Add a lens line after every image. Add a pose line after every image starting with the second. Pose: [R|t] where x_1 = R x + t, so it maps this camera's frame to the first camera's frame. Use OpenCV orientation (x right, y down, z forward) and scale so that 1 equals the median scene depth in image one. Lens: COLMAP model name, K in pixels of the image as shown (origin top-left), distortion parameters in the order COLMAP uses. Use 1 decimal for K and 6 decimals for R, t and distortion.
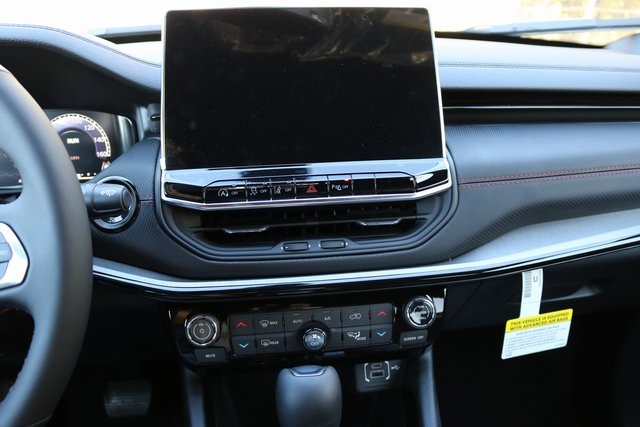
lens RADIAL K [[513.6, 0, 318.1], [0, 513.6, 207.6], [0, 0, 1]] dist [-0.123215, 0.033573]
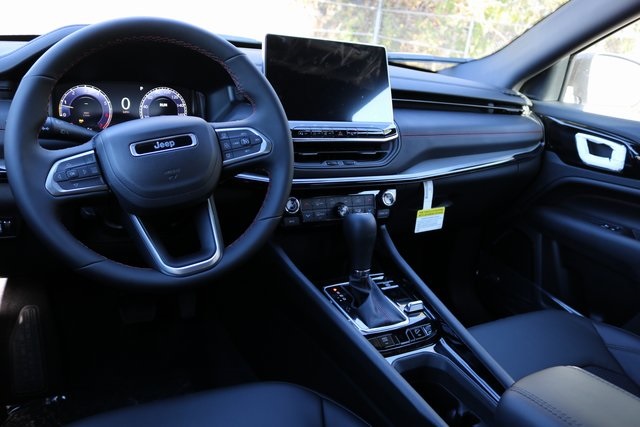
lens RADIAL K [[513.6, 0, 322.2], [0, 513.6, 210.6], [0, 0, 1]] dist [-0.123215, 0.033573]
pose [[0.921022, -0.016962, 0.389141, -0.799409], [0.023204, 0.999666, -0.011344, 0.264547], [-0.388818, 0.019478, 0.921108, -0.731764]]
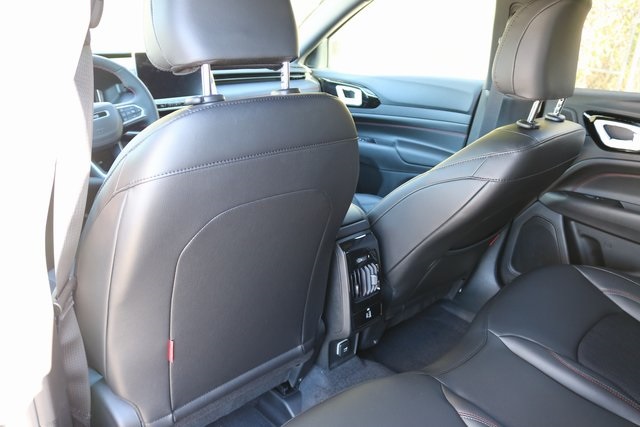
lens RADIAL K [[513.6, 0, 318.6], [0, 513.6, 211.0], [0, 0, 1]] dist [-0.123215, 0.033573]
pose [[0.804939, -0.173799, 0.567333, -1.276974], [0.173924, 0.983253, 0.054448, 0.610722], [-0.567295, 0.054846, 0.821687, -2.144508]]
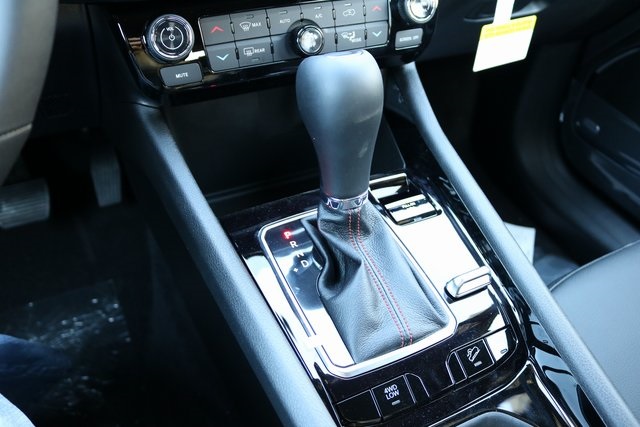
lens RADIAL K [[513.6, 0, 317.0], [0, 513.6, 210.5], [0, 0, 1]] dist [-0.123215, 0.033573]
pose [[0.947592, -0.166592, 0.272612, -0.250125], [0.056717, 0.927452, 0.369615, 0.201940], [-0.314409, -0.334783, 0.888295, 0.174642]]
